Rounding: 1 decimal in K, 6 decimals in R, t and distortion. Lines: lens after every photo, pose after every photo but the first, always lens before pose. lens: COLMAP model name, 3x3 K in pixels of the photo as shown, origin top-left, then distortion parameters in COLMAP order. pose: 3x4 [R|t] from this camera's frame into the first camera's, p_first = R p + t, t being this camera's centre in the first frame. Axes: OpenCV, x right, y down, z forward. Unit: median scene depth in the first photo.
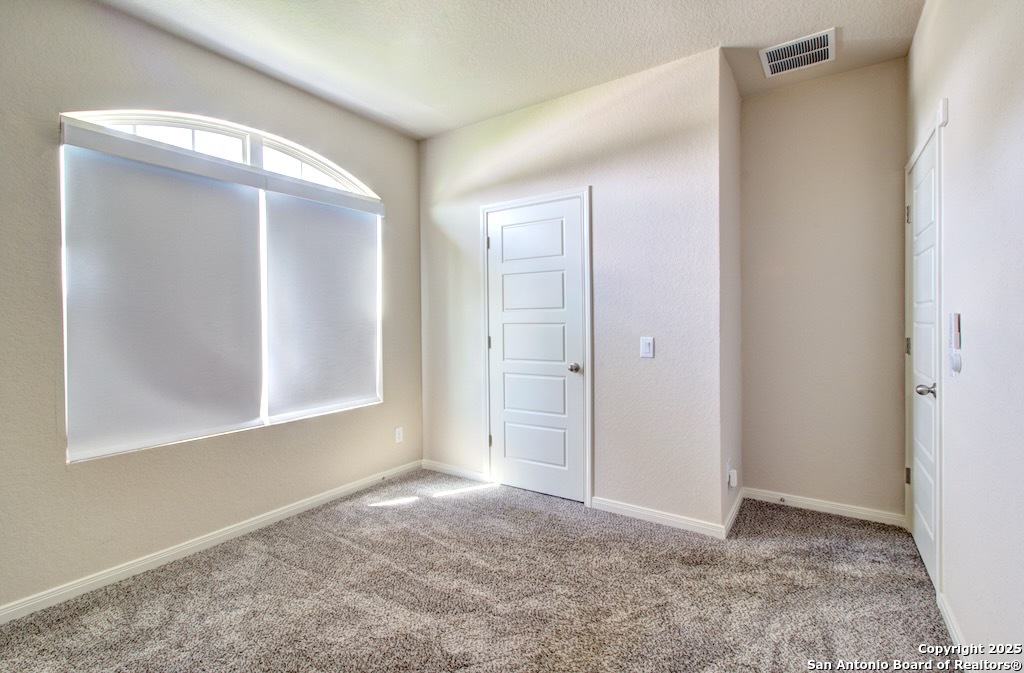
lens RADIAL K [[466.8, 0, 512.0], [0, 466.8, 324.7], [0, 0, 1]] dist [-0.004737, 0.000187]
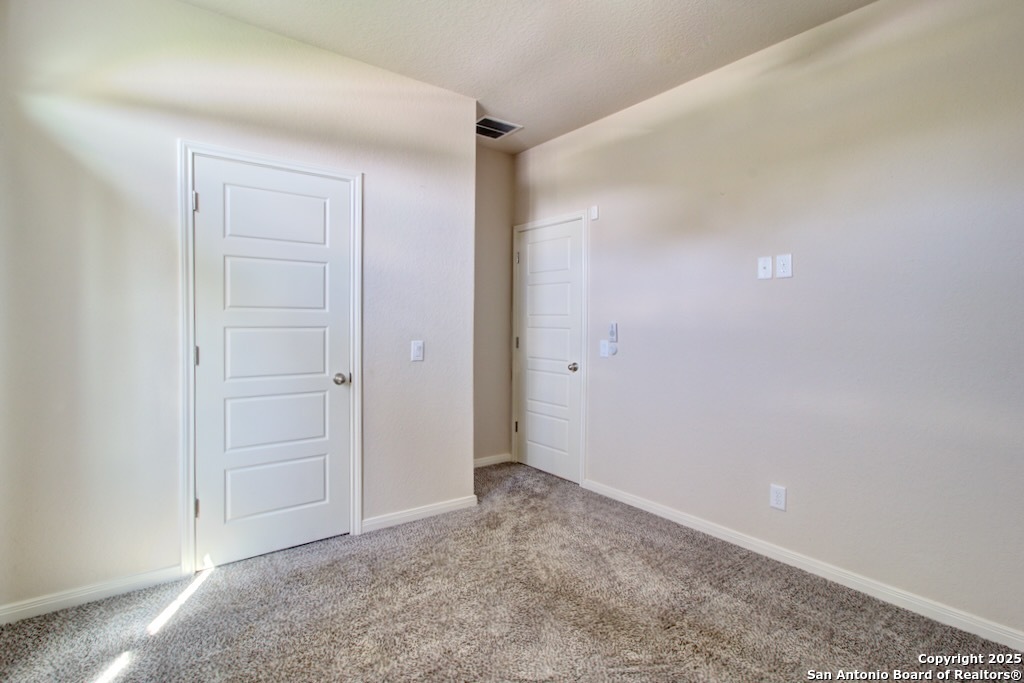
lens RADIAL K [[489.3, 0, 512.0], [0, 489.3, 328.7], [0, 0, 1]] dist [-0.002204, 0.000142]
pose [[0.328909, 0.001217, 0.944361, -0.620334], [-0.005010, 0.999987, 0.000456, -0.001805], [-0.944348, -0.004881, 0.328911, 0.422296]]
